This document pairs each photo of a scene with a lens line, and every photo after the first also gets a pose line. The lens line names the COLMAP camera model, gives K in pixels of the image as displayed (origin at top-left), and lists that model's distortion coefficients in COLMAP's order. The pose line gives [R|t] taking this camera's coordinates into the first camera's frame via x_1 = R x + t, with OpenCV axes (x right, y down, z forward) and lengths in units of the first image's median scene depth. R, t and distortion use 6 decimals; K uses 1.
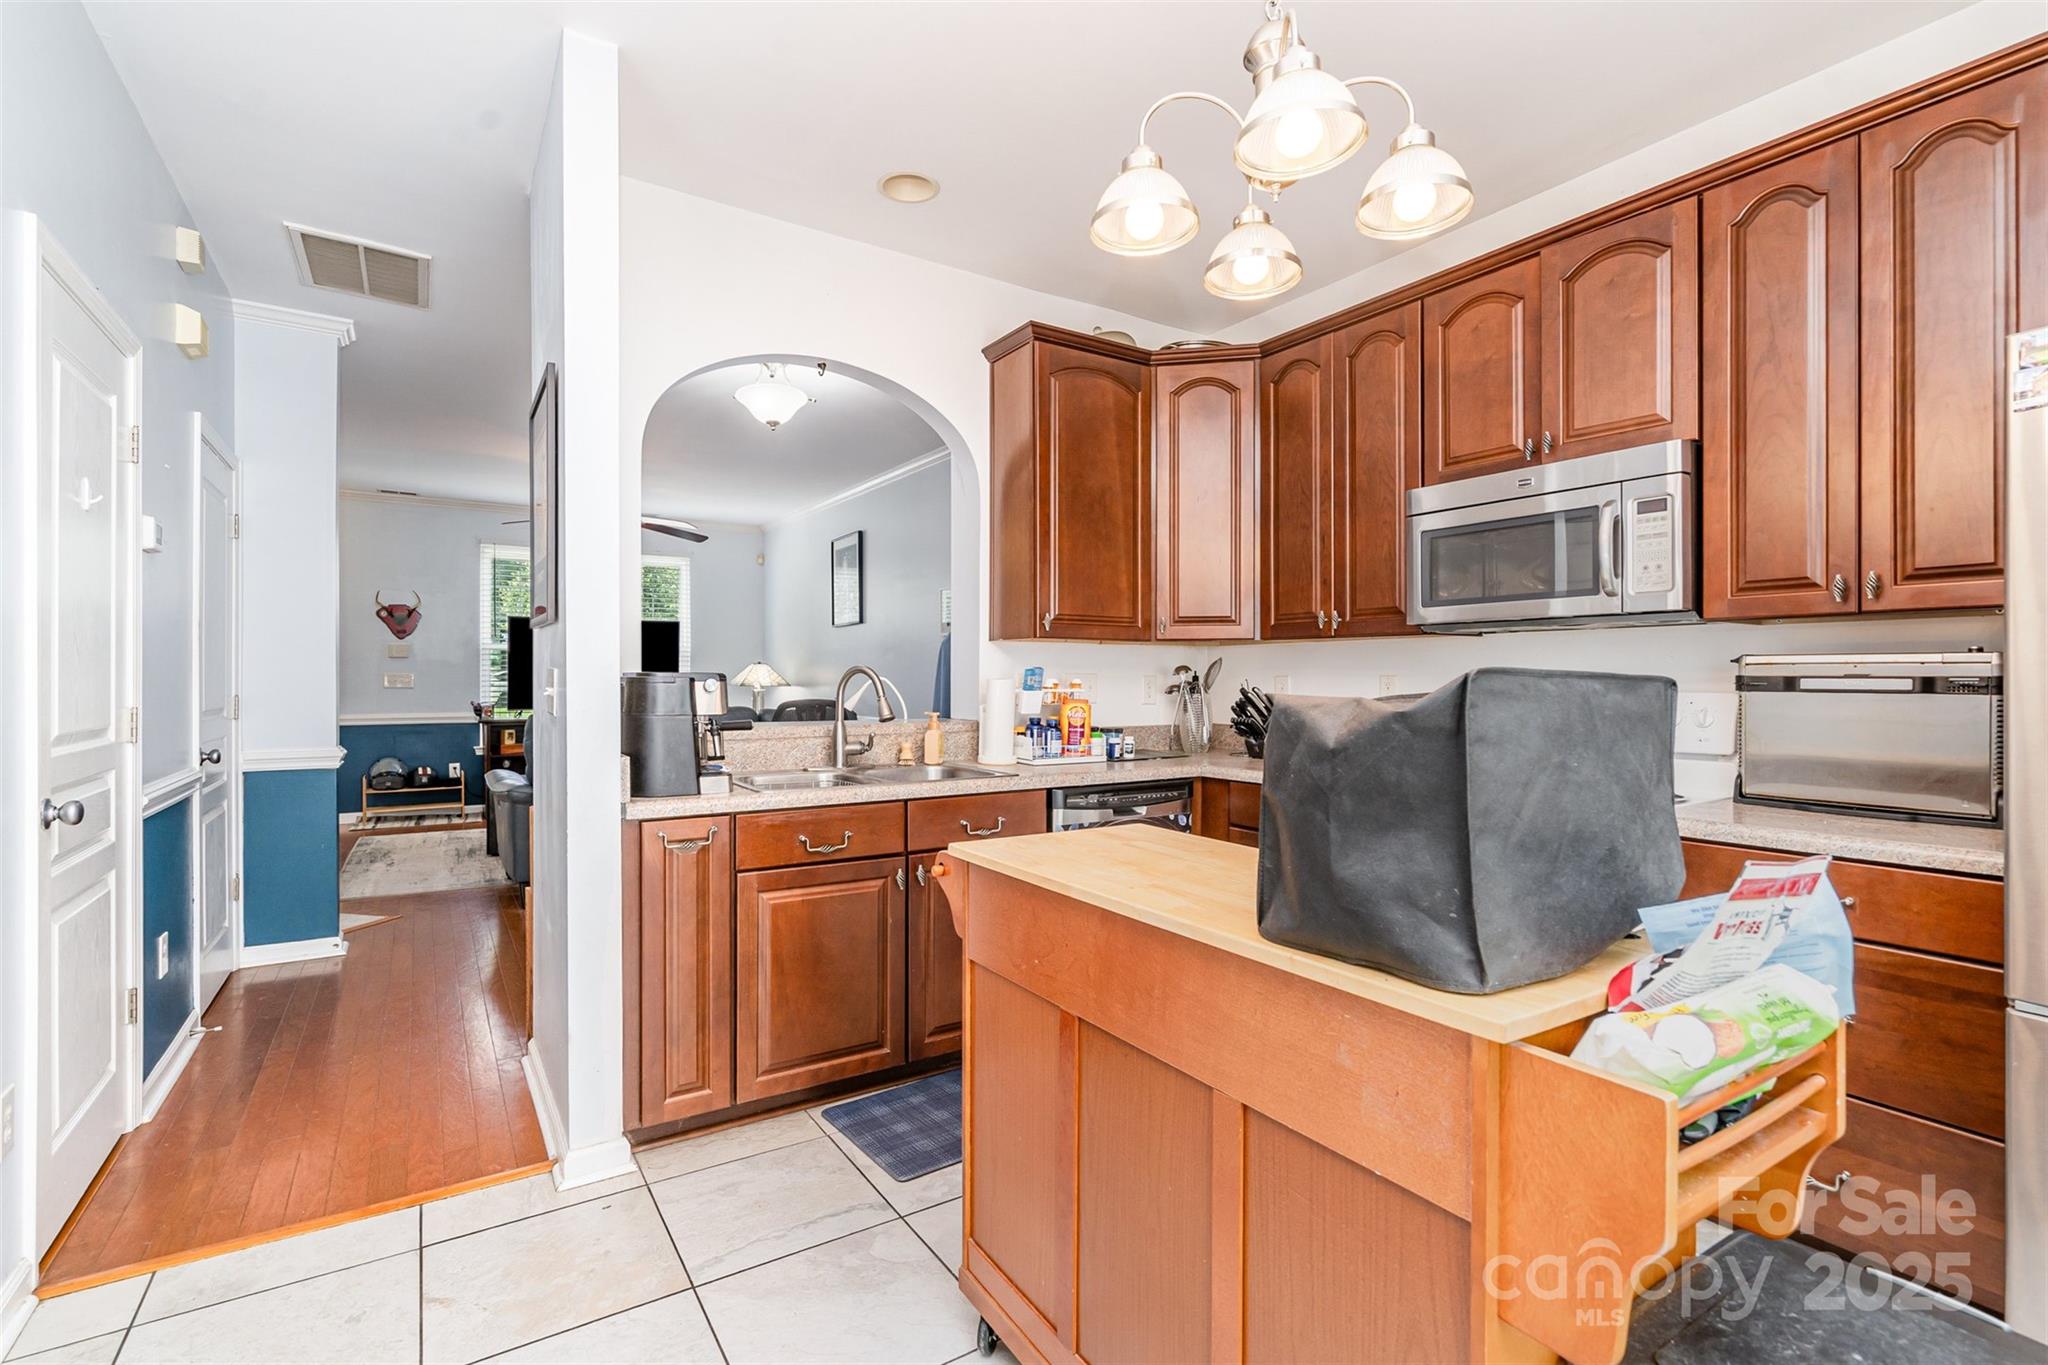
lens RADIAL K [[923.5, 0, 1024.0], [0, 923.5, 682.5], [0, 0, 1]] dist [-0.000423, 0.000010]
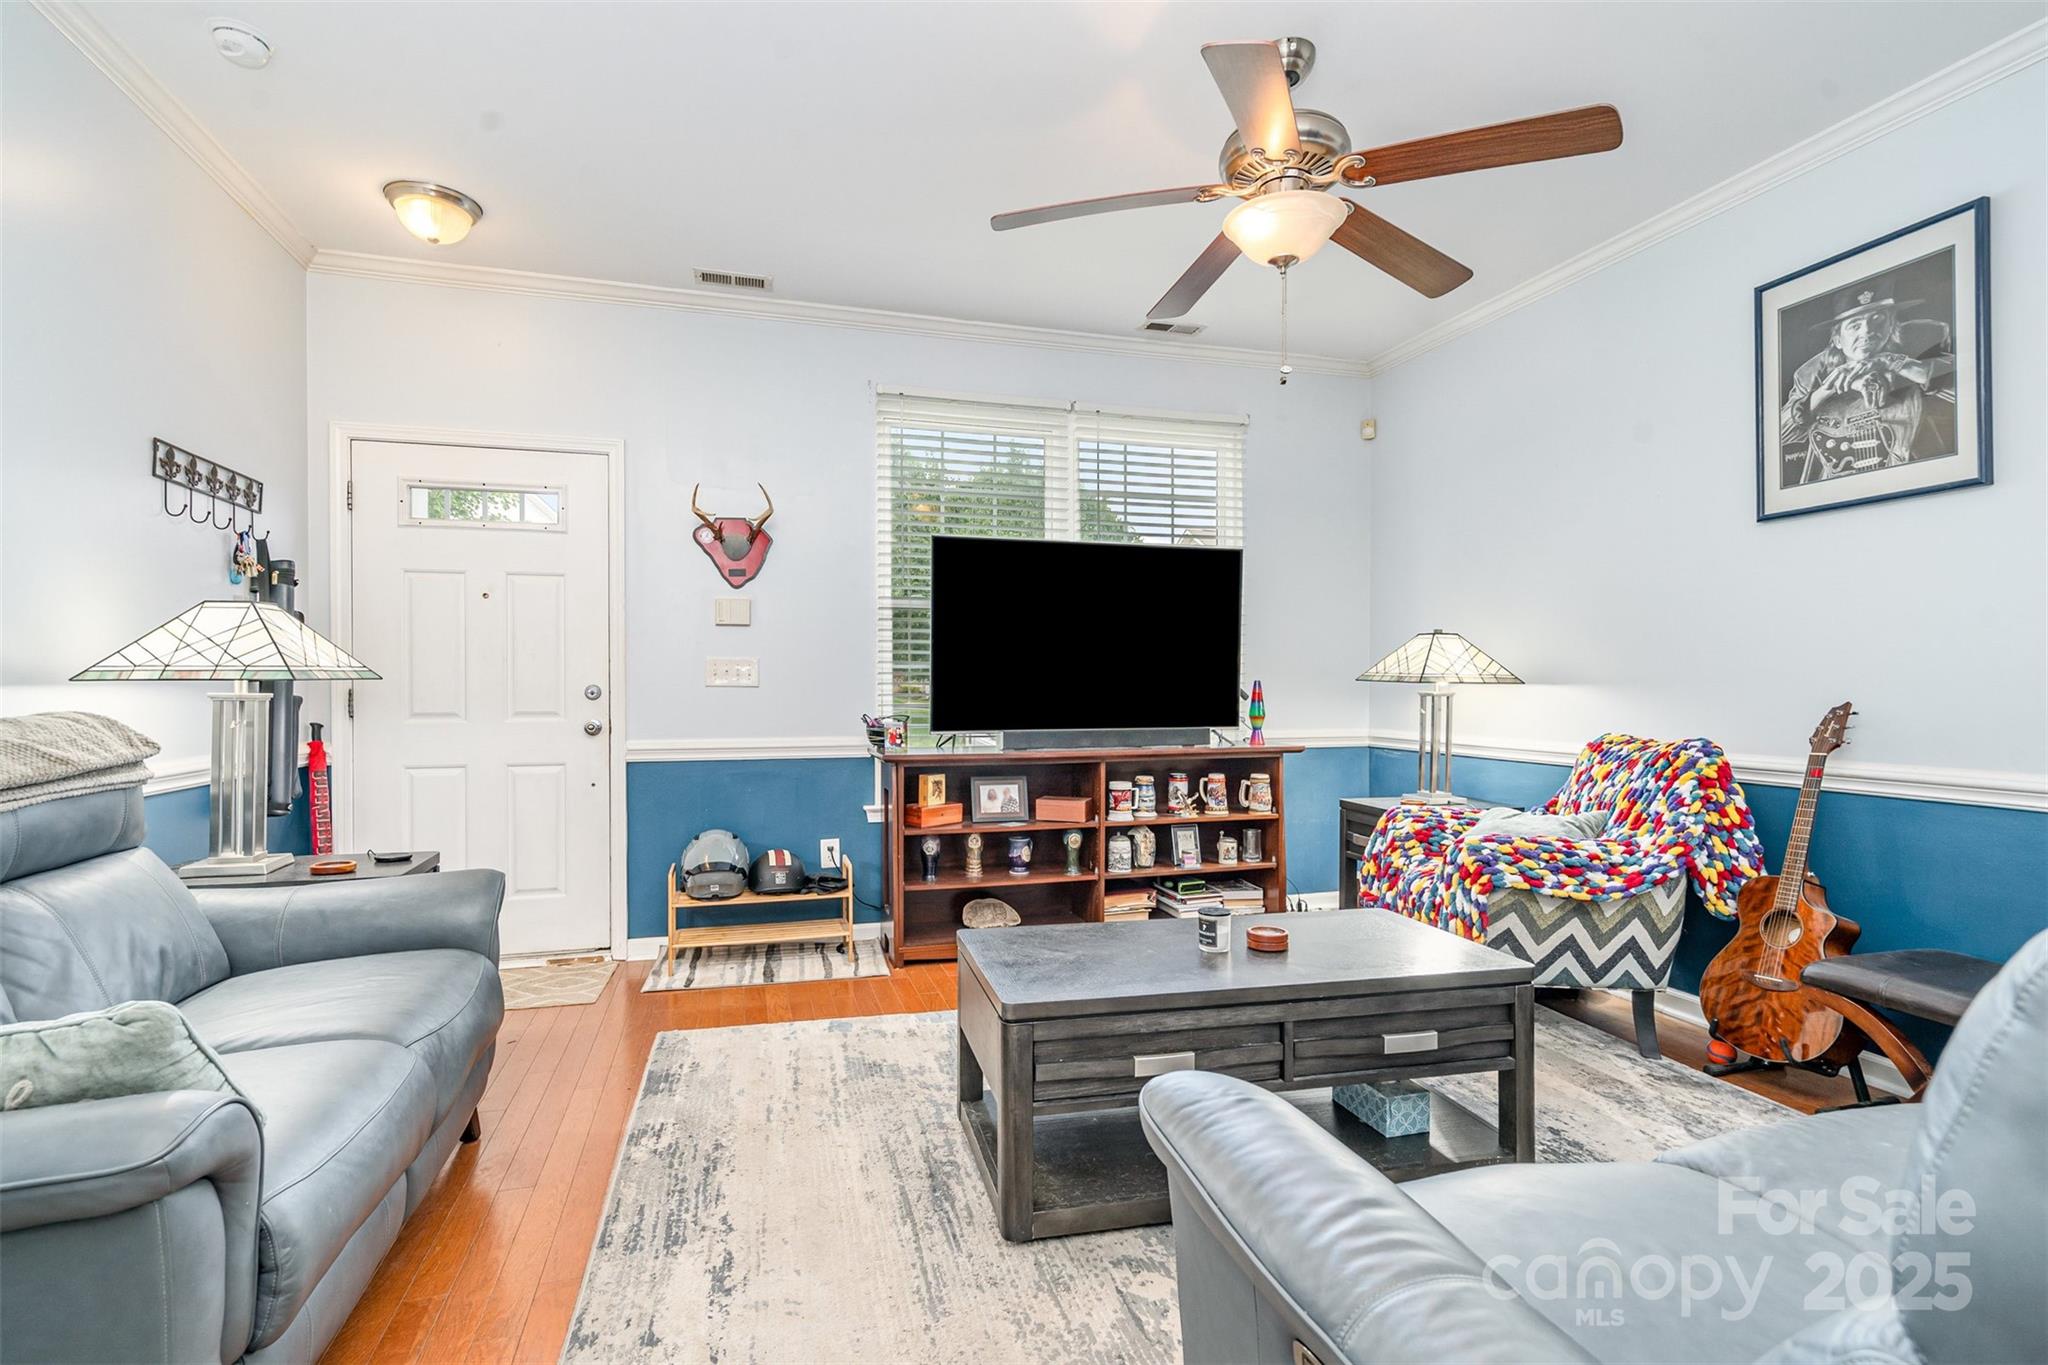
lens RADIAL K [[989.0, 0, 1024.0], [0, 989.0, 682.5], [0, 0, 1]] dist [0.002662, 0.000547]
pose [[0.956372, 0.001245, -0.292150, -0.902949], [-0.002429, 0.999990, -0.003691, 0.013421], [0.292143, 0.004240, 0.956365, 1.303199]]
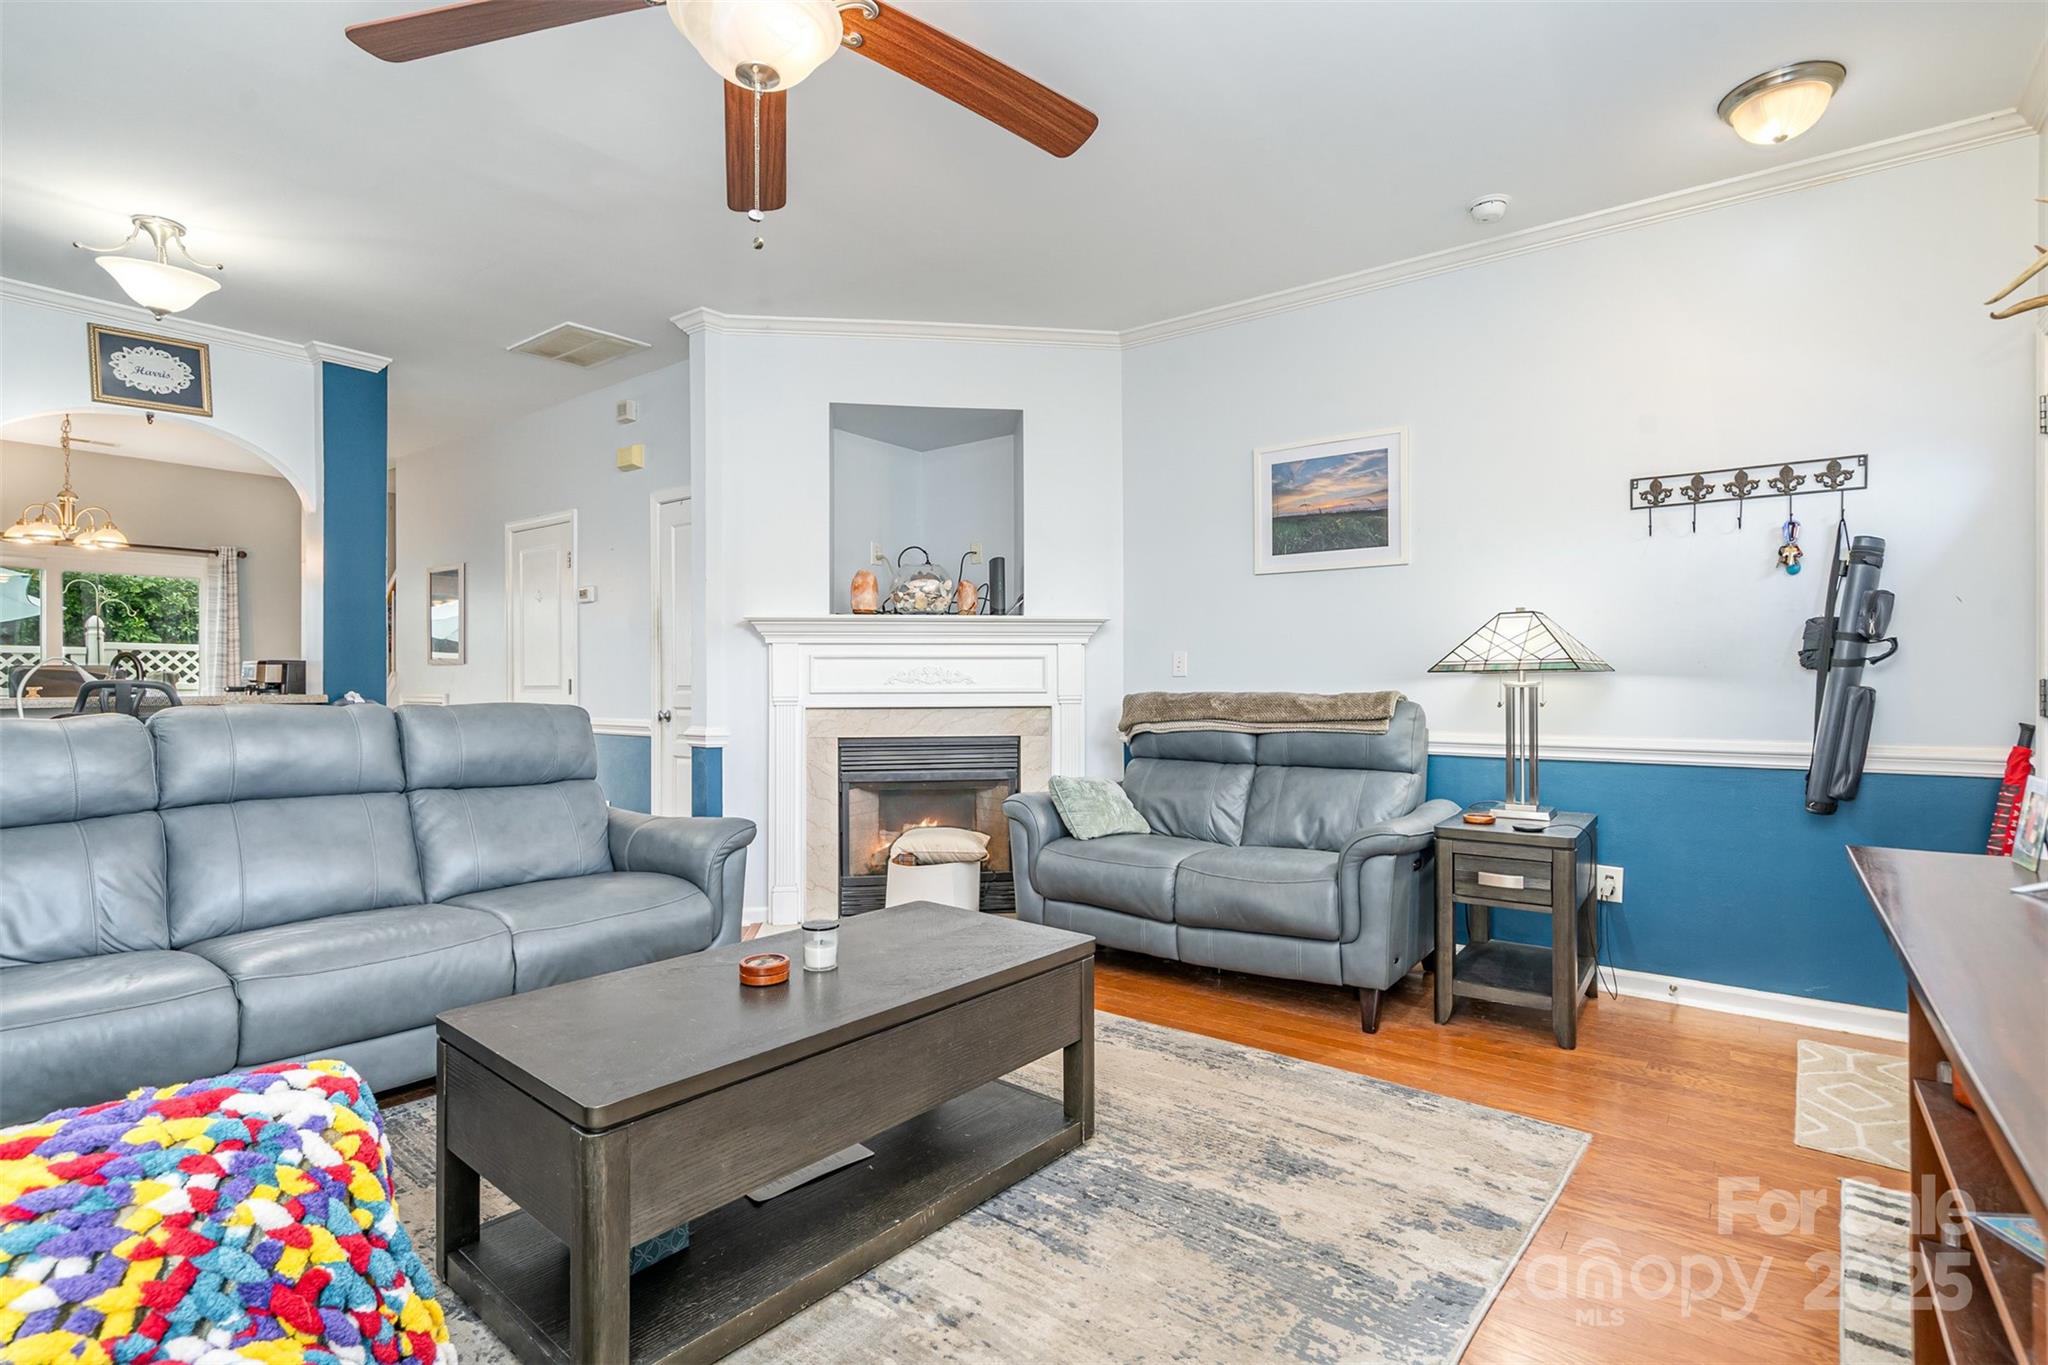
lens RADIAL K [[972.4, 0, 1013.6], [0, 972.4, 676.3], [0, 0, 1]] dist [-0.001467, 0.000765]
pose [[-0.944722, -0.001734, -0.327869, -0.891045], [-0.002810, 0.999992, 0.002809, 0.014359], [0.327862, 0.003575, -0.944719, 2.681078]]
